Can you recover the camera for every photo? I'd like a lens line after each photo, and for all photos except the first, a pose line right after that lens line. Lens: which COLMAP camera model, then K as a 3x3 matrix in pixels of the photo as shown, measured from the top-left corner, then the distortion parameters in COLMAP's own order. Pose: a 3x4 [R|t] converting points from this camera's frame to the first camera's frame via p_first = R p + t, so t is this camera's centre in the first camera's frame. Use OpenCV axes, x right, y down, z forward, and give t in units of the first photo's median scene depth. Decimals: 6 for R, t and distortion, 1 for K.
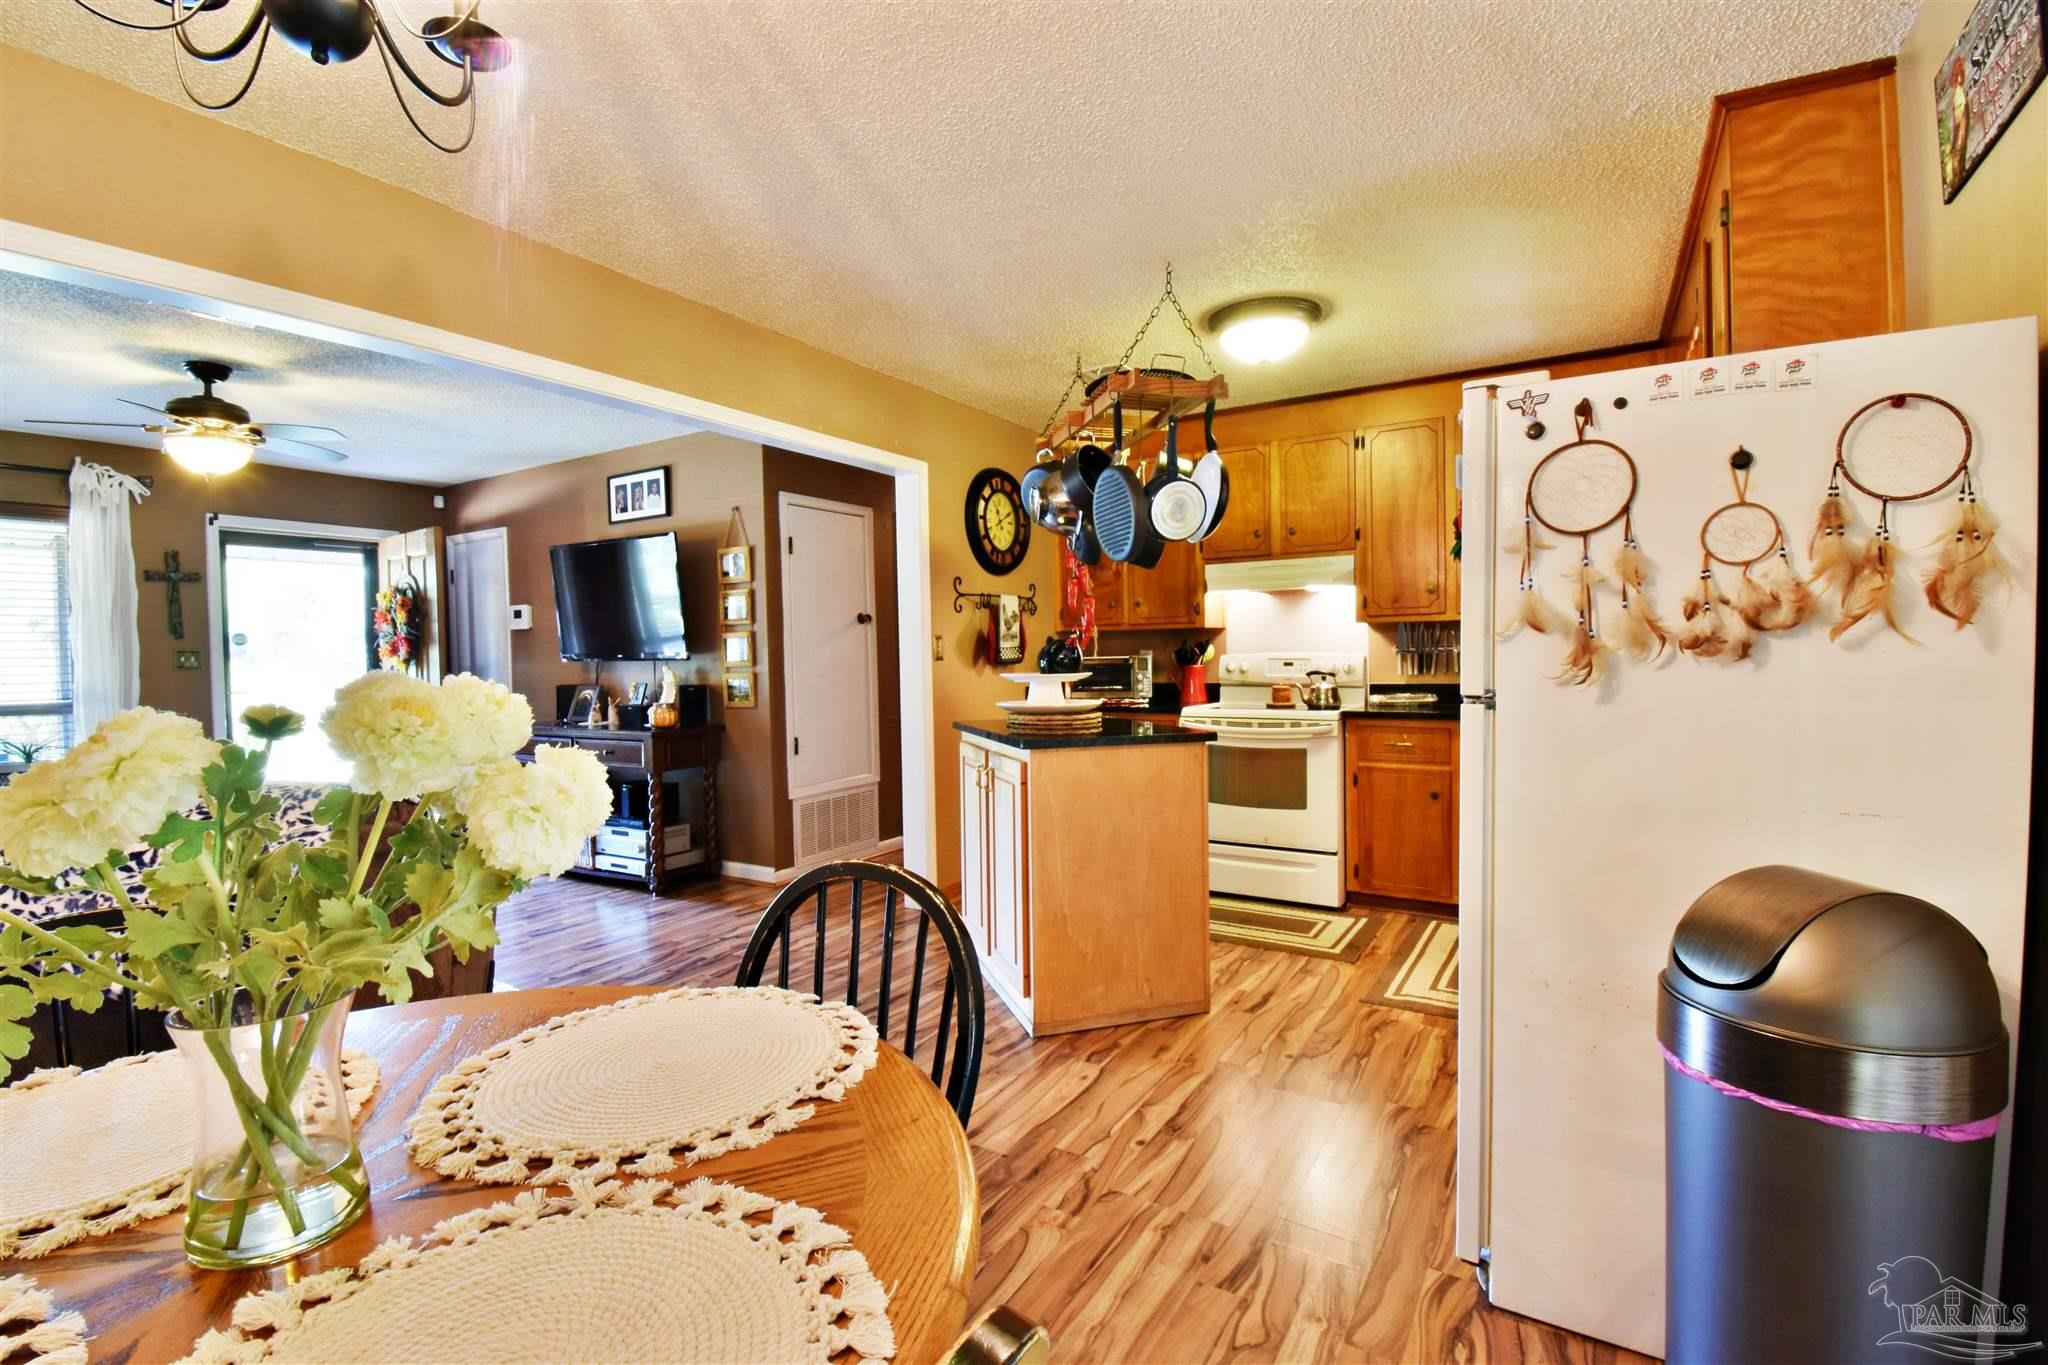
lens RADIAL K [[923.9, 0, 1024.0], [0, 923.9, 682.5], [0, 0, 1]] dist [0.026710, -0.028297]
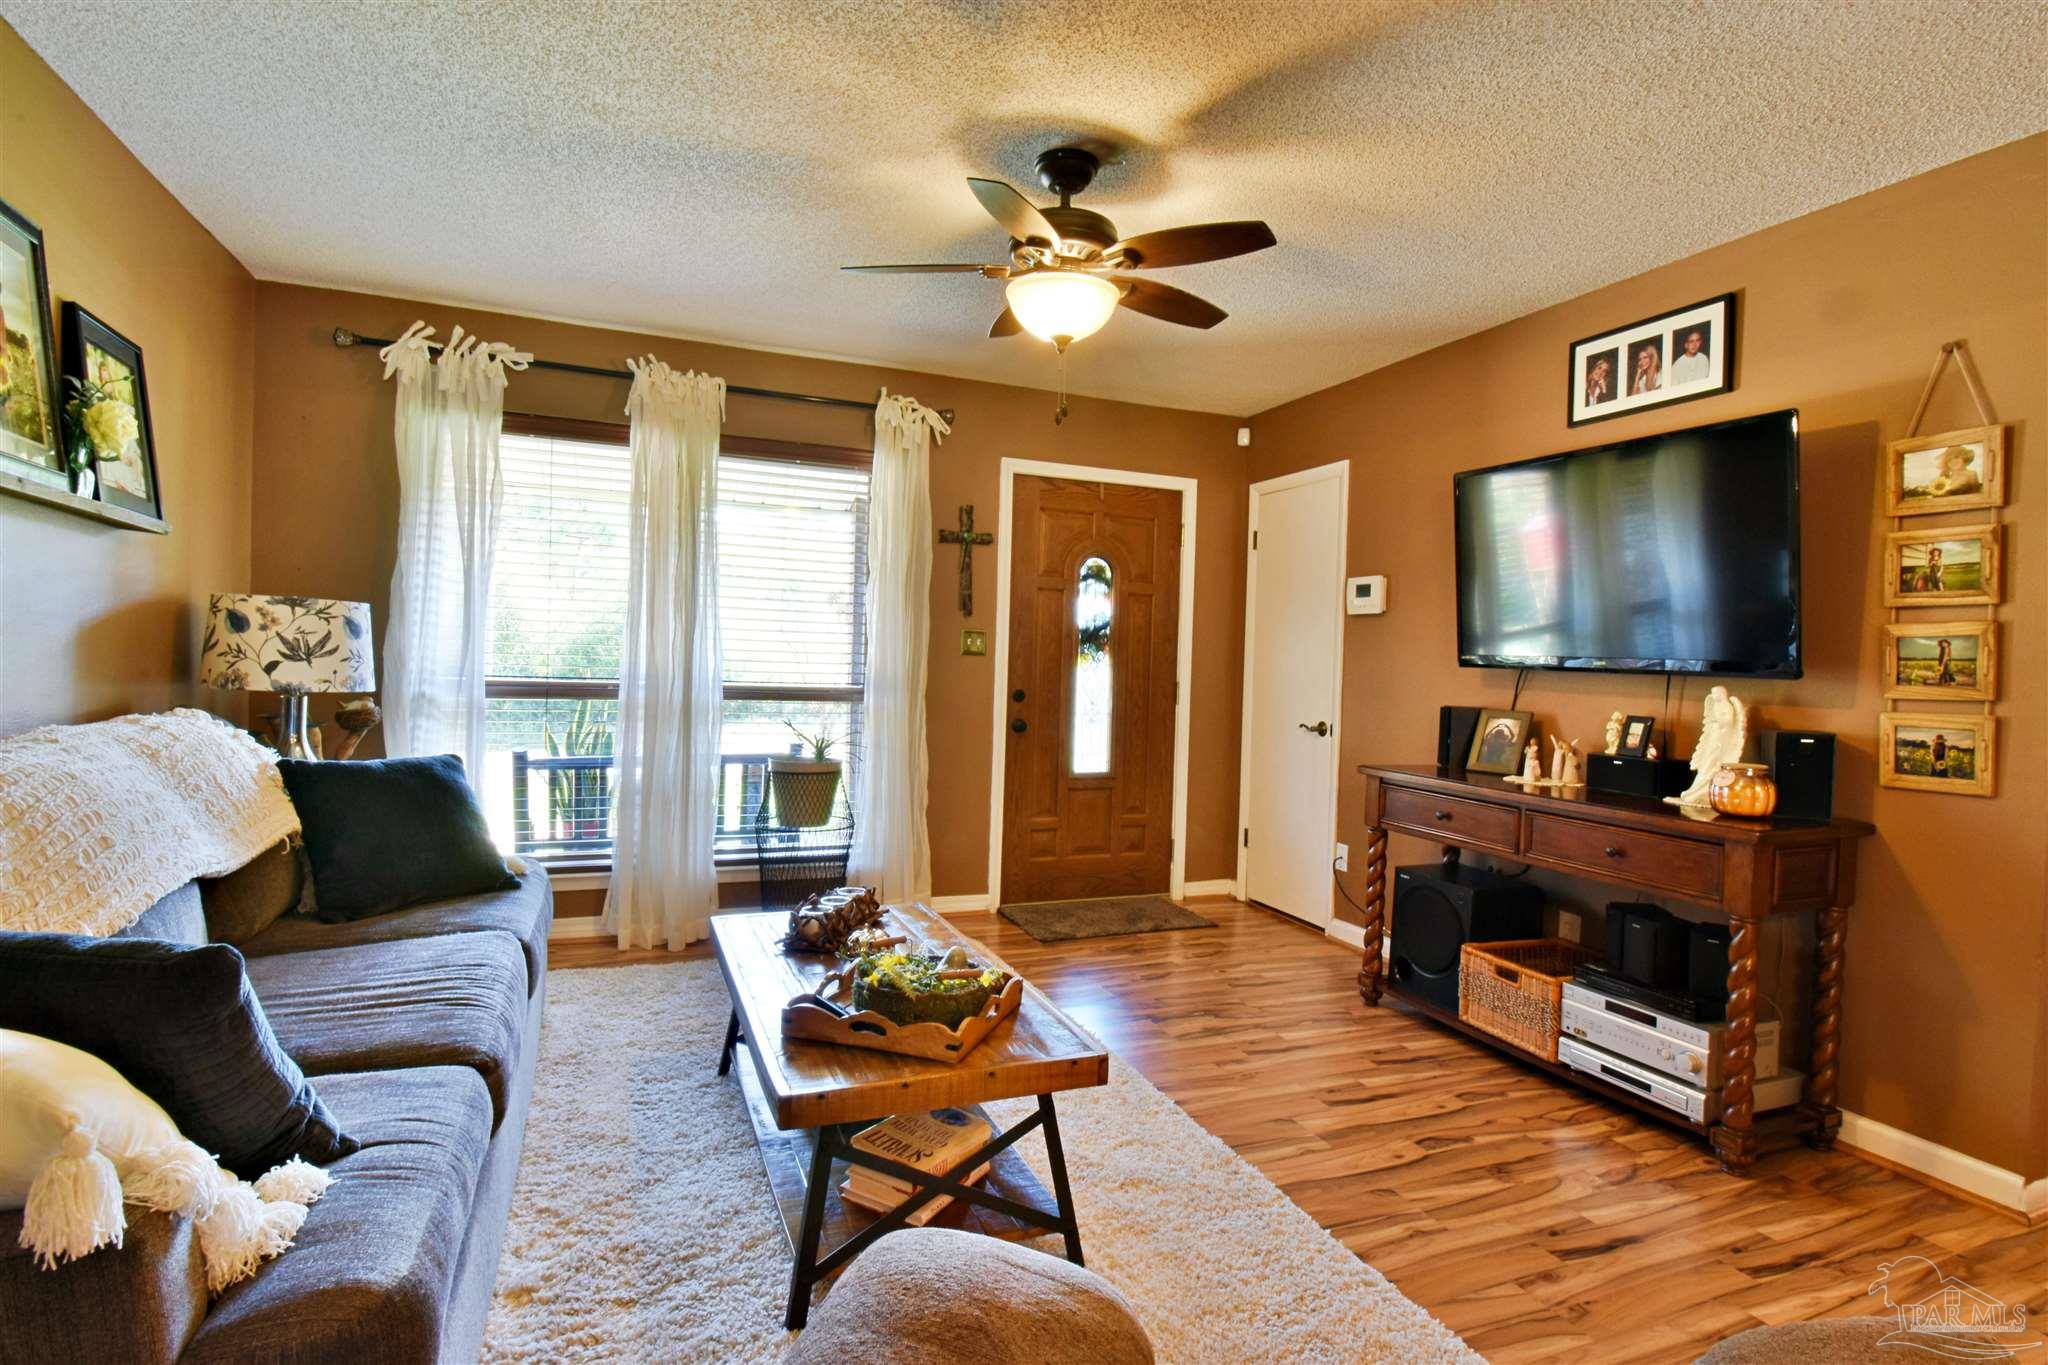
lens RADIAL K [[1012.0, 0, 1024.0], [0, 1012.0, 682.5], [0, 0, 1]] dist [-0.000284, -0.000262]
pose [[0.805546, 0.056487, -0.589835, -0.373809], [-0.060957, 0.998064, 0.012332, -0.004185], [0.589390, 0.026021, 0.807430, 0.344671]]
